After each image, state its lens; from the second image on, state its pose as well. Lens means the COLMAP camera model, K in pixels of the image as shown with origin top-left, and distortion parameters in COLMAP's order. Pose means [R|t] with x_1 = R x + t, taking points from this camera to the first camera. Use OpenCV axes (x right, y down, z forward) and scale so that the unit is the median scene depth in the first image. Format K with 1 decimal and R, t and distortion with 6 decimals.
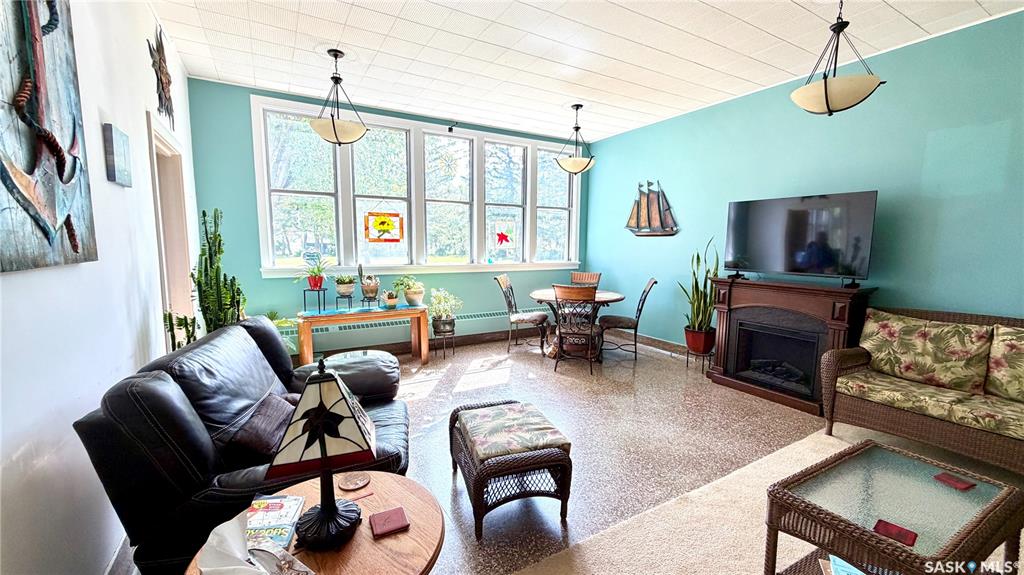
lens RADIAL K [[410.0, 0, 509.6], [0, 410.0, 290.0], [0, 0, 1]] dist [0.000335, 0.000027]
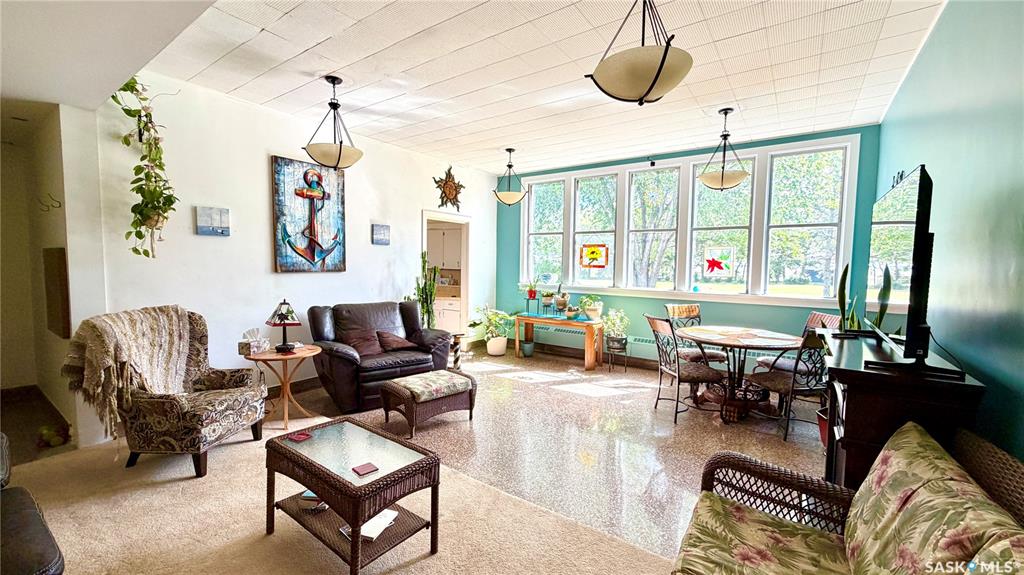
lens RADIAL K [[410.0, 0, 509.6], [0, 410.0, 290.0], [0, 0, 1]] dist [0.000335, 0.000027]
pose [[0.419089, 0.056222, -0.906203, 0.733751], [-0.116433, 0.993168, 0.007771, -0.031348], [0.900448, 0.102255, 0.422772, 0.263212]]
